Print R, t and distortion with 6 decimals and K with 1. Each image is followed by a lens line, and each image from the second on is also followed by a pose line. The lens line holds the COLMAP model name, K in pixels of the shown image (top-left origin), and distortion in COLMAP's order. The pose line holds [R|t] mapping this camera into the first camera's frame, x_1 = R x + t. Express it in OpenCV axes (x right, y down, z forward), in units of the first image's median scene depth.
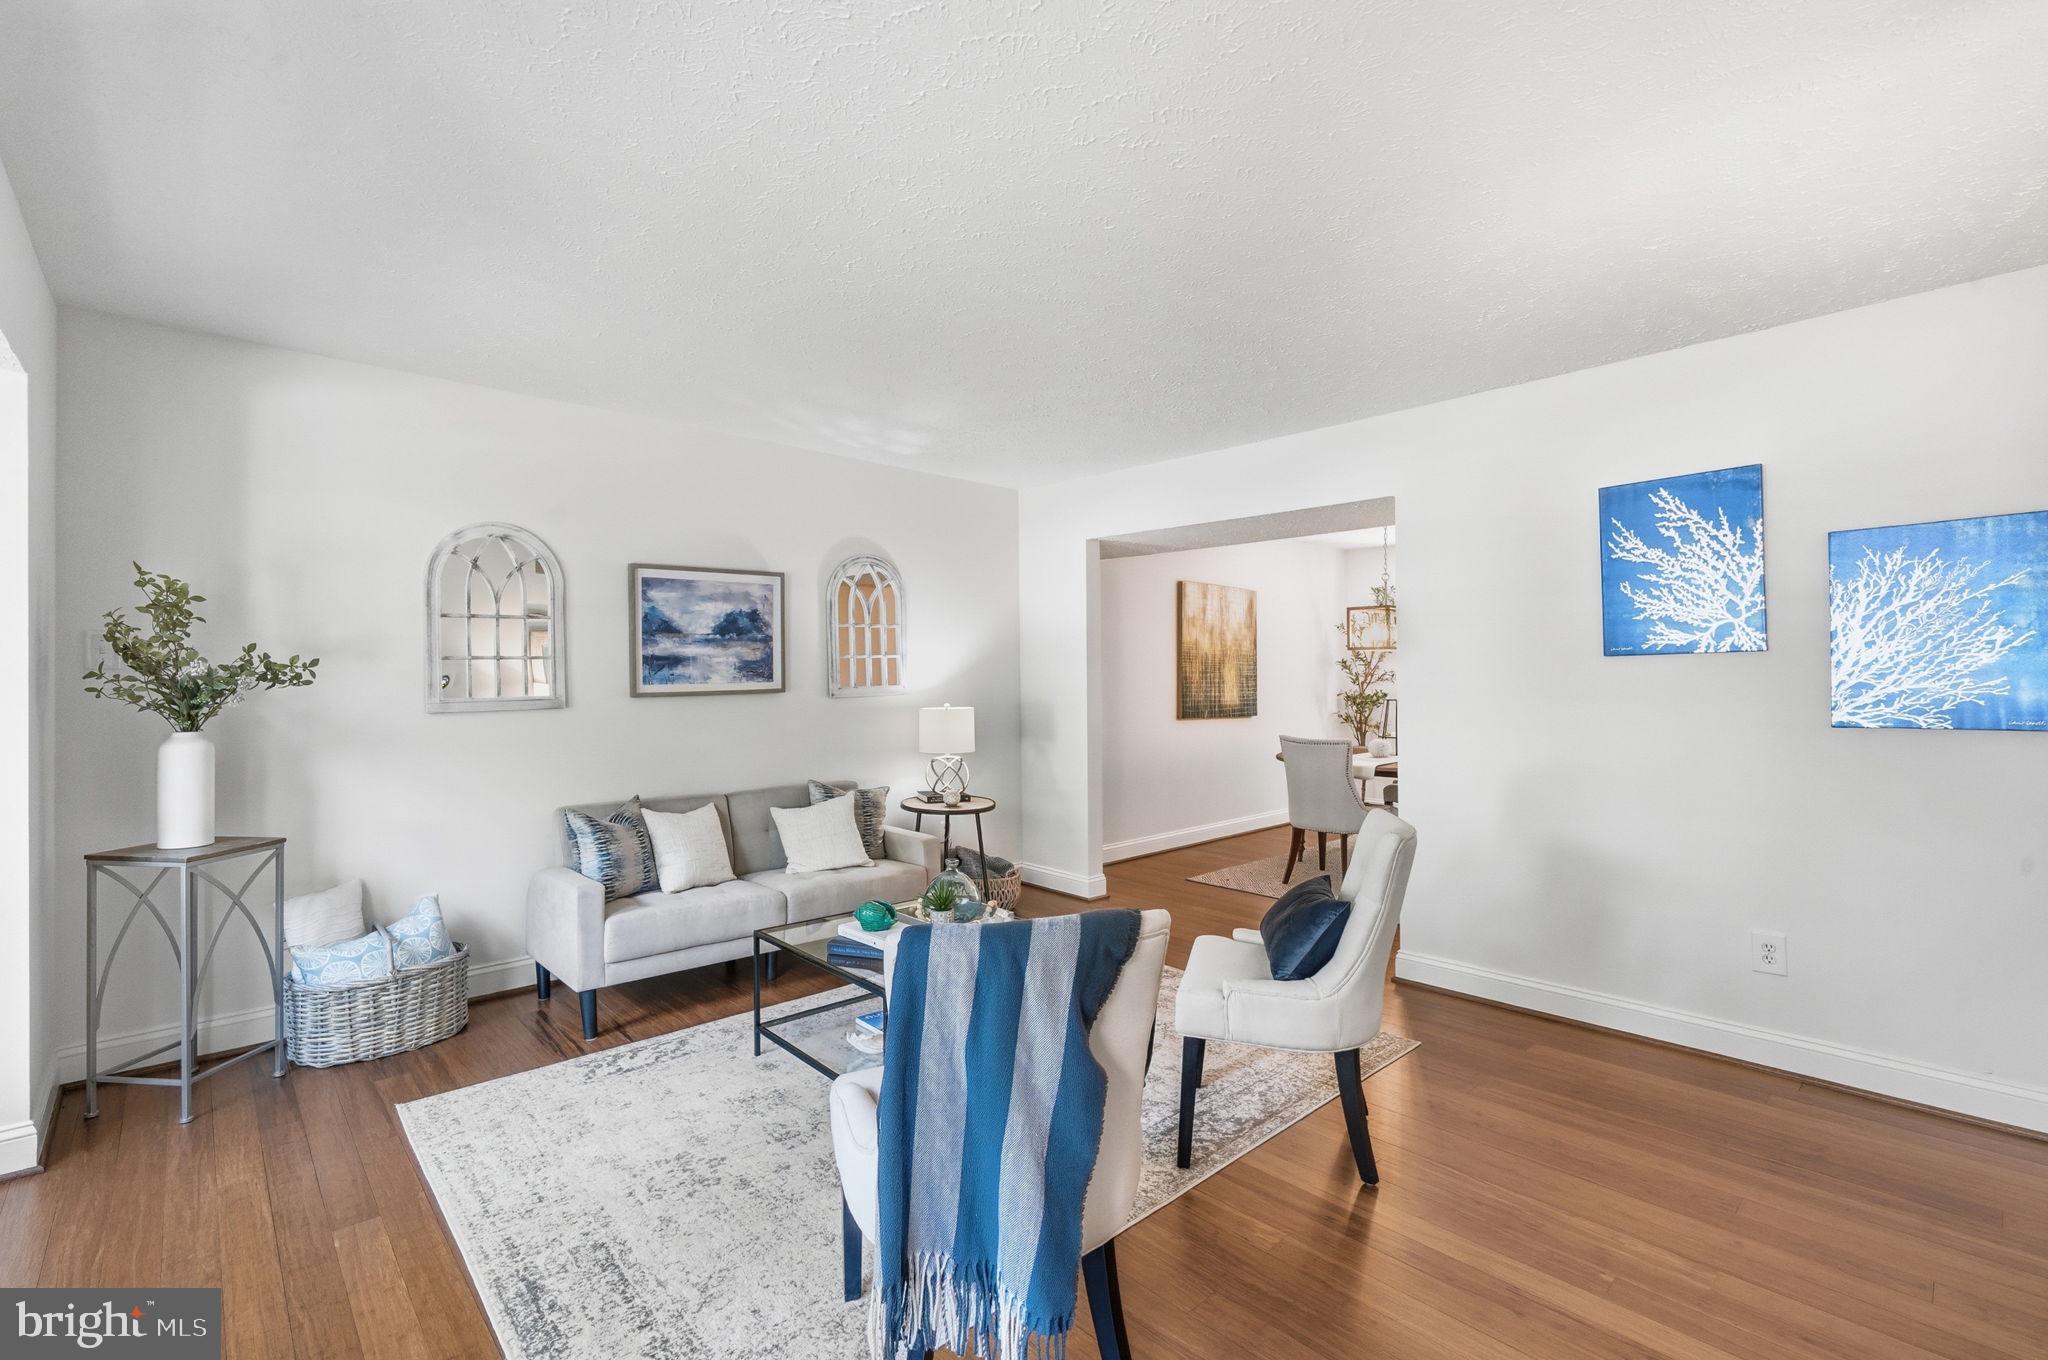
lens RADIAL K [[914.6, 0, 1011.9], [0, 914.6, 676.1], [0, 0, 1]] dist [-0.005247, -0.000264]
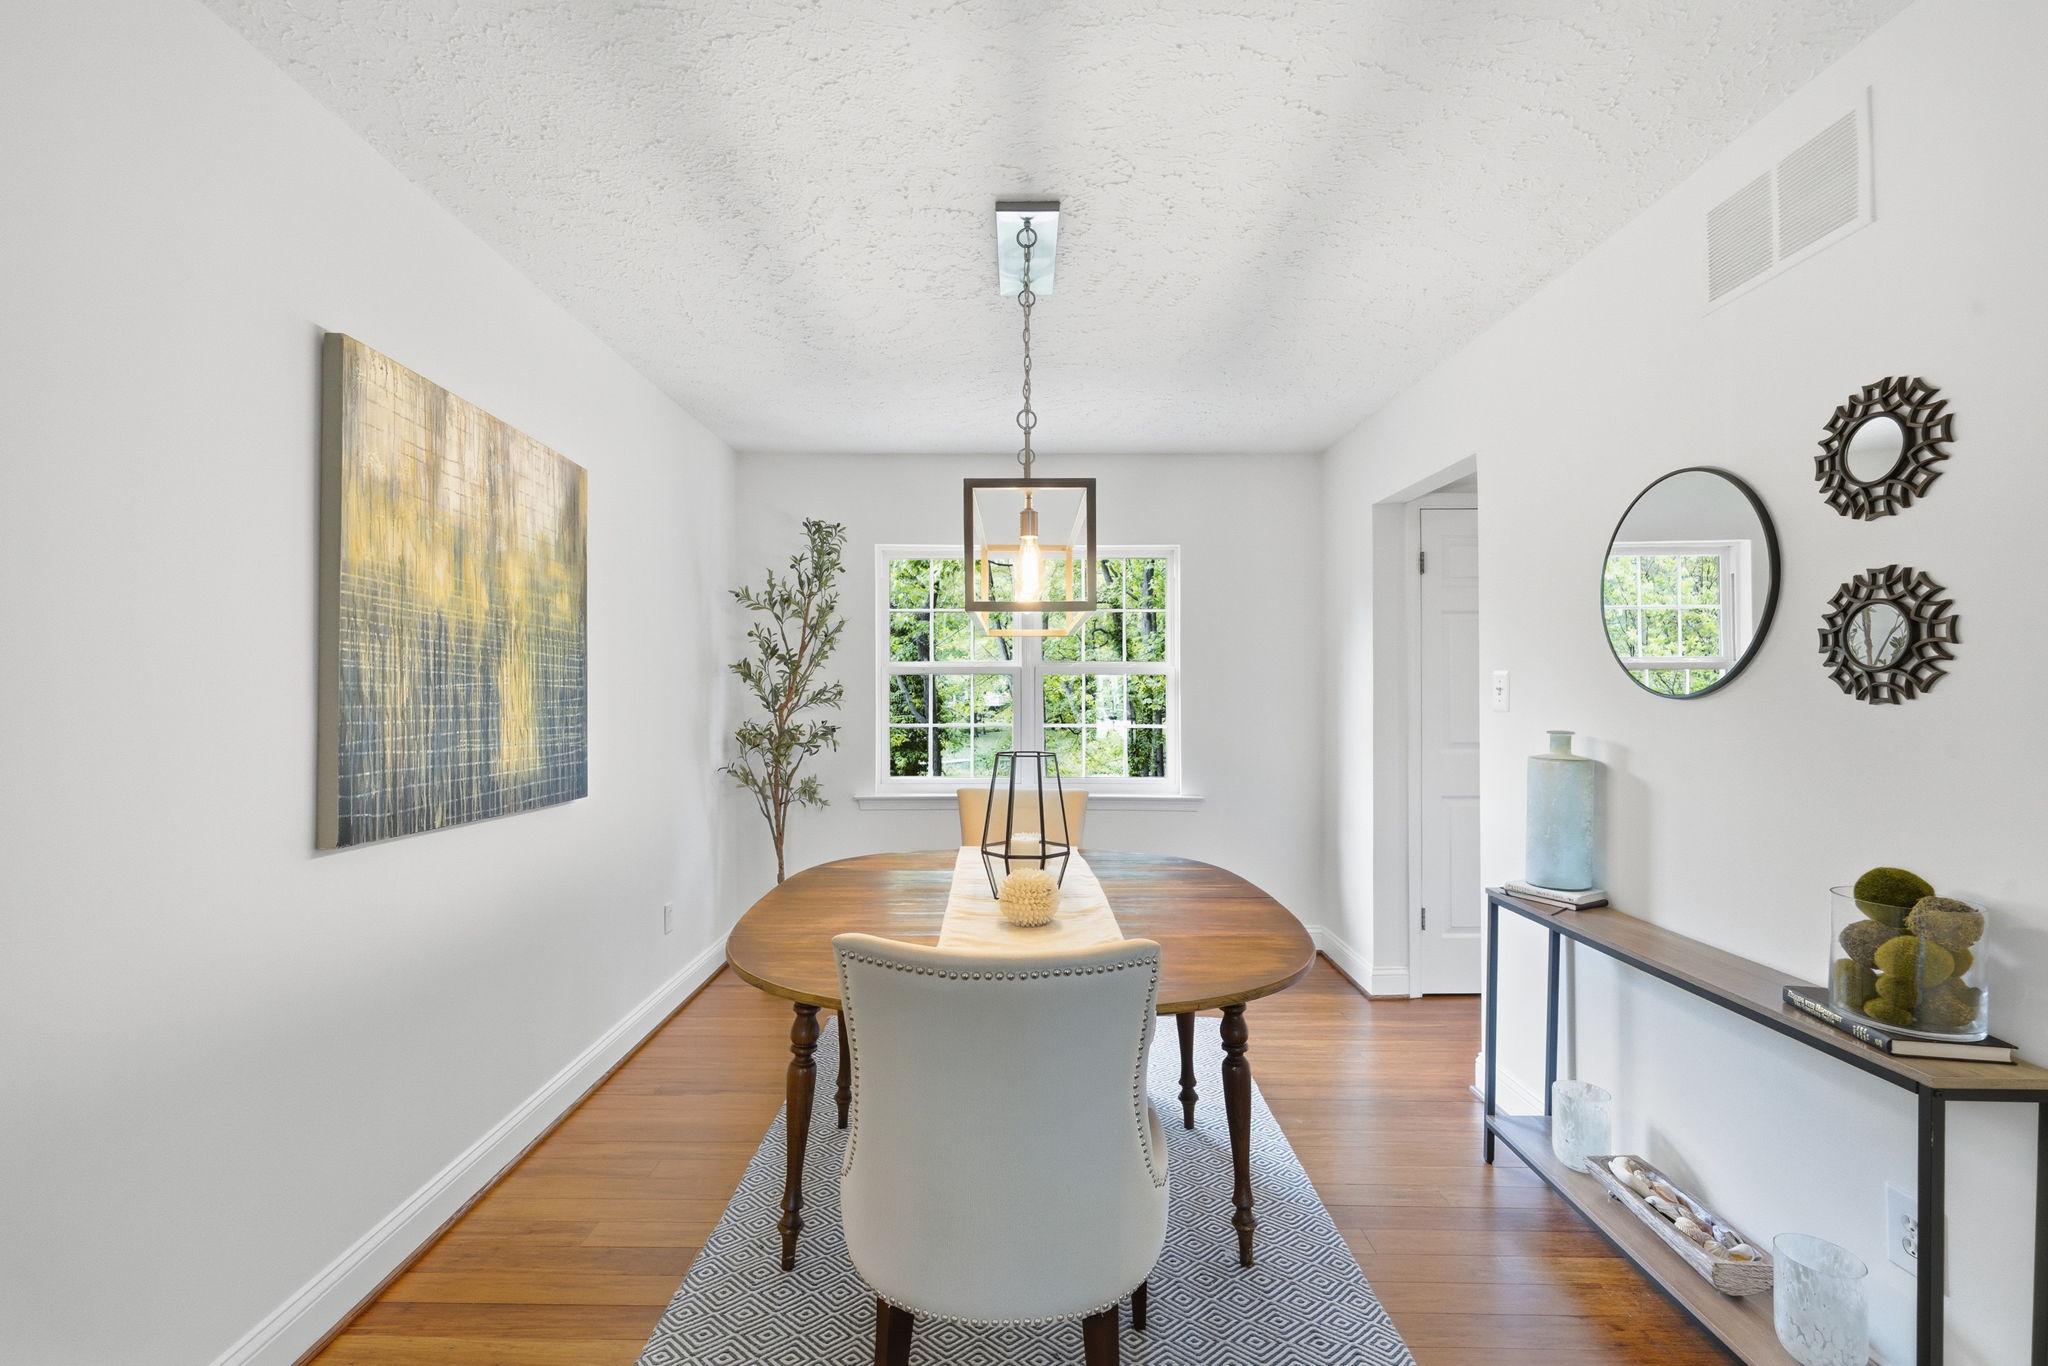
lens RADIAL K [[914.6, 0, 1011.9], [0, 914.6, 679.1], [0, 0, 1]] dist [-0.005247, -0.000264]
pose [[0.698293, 0.012751, 0.715698, 0.203370], [-0.000350, 0.999847, -0.017473, 0.001285], [-0.715812, 0.011951, 0.698191, 1.027352]]
